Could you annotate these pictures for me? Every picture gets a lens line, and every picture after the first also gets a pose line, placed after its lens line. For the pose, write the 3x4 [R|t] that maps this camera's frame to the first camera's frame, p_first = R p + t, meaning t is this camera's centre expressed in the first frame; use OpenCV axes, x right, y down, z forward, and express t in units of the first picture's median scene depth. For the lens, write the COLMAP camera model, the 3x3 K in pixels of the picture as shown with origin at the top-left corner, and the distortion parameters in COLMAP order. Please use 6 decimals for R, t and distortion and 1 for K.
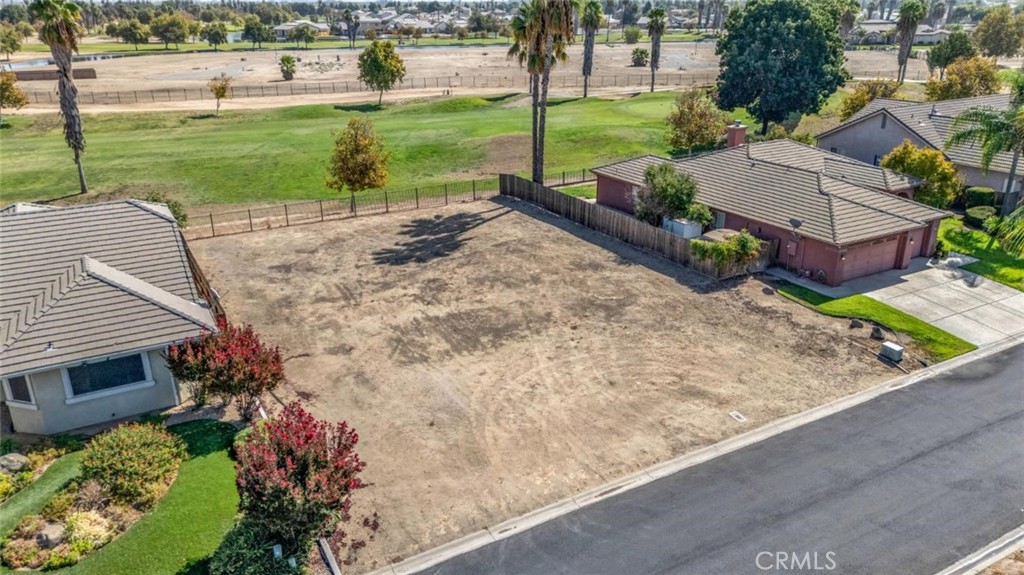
lens RADIAL K [[742.7, 0, 515.5], [0, 742.7, 289.2], [0, 0, 1]] dist [0.046389, -0.019880]
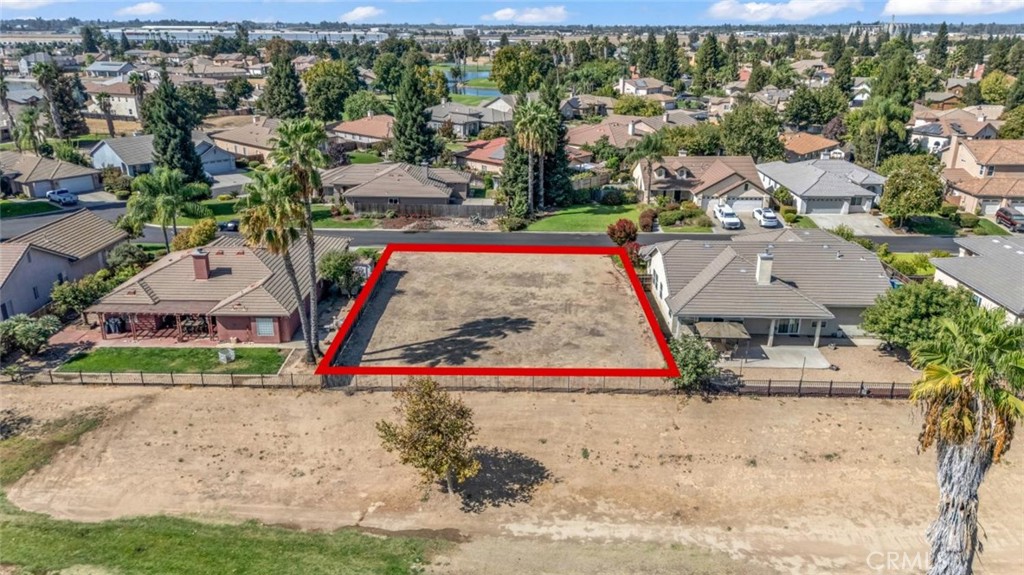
lens RADIAL K [[742.7, 0, 515.1], [0, 742.7, 292.0], [0, 0, 1]] dist [0.046389, -0.019880]
pose [[-0.862303, -0.166028, 0.478401, -0.784504], [0.181254, 0.780941, 0.597728, -0.892251], [-0.472843, 0.602135, -0.643315, 1.803379]]
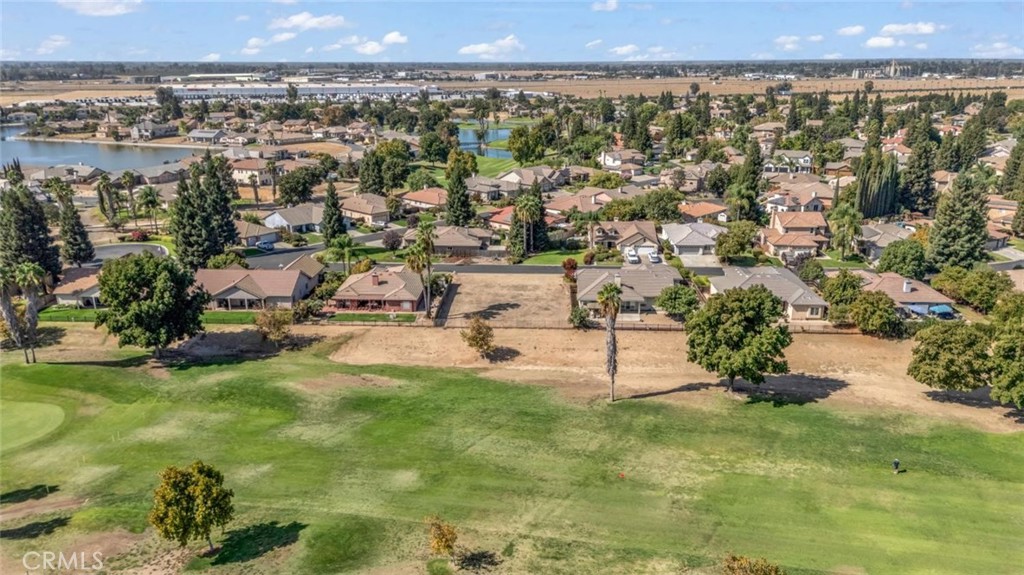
lens RADIAL K [[742.7, 0, 512.8], [0, 742.7, 288.7], [0, 0, 1]] dist [0.046389, -0.019880]
pose [[-0.847132, -0.143888, 0.511531, -1.696282], [0.197339, 0.808611, 0.554261, -1.780917], [-0.493381, 0.570477, -0.656605, 2.924955]]
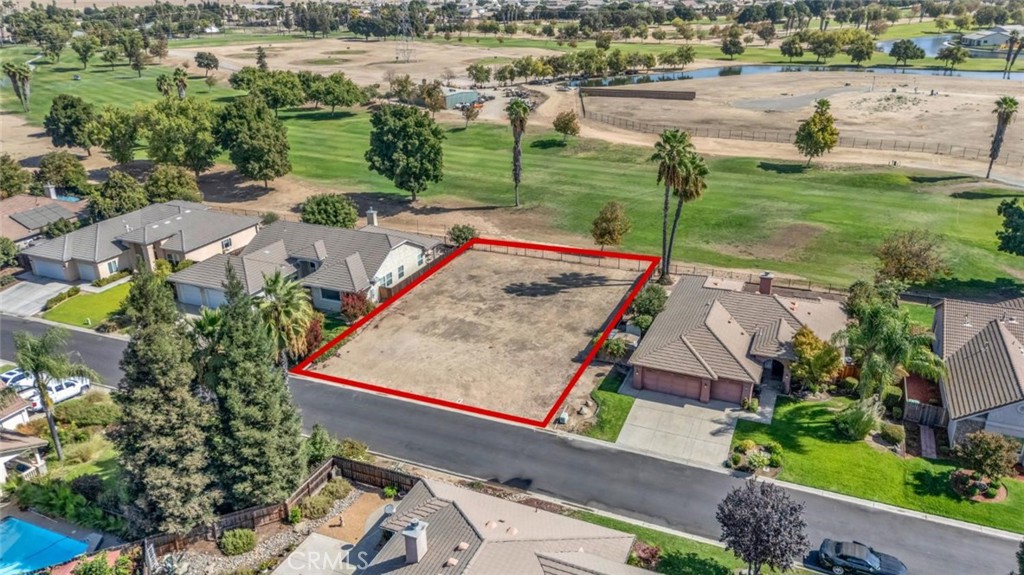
lens RADIAL K [[742.7, 0, 515.8], [0, 742.7, 286.2], [0, 0, 1]] dist [0.046389, -0.019880]
pose [[0.606636, 0.299564, -0.736379, 1.170781], [-0.276844, 0.947911, 0.157550, -0.332330], [0.745218, 0.108287, 0.657969, -0.218049]]
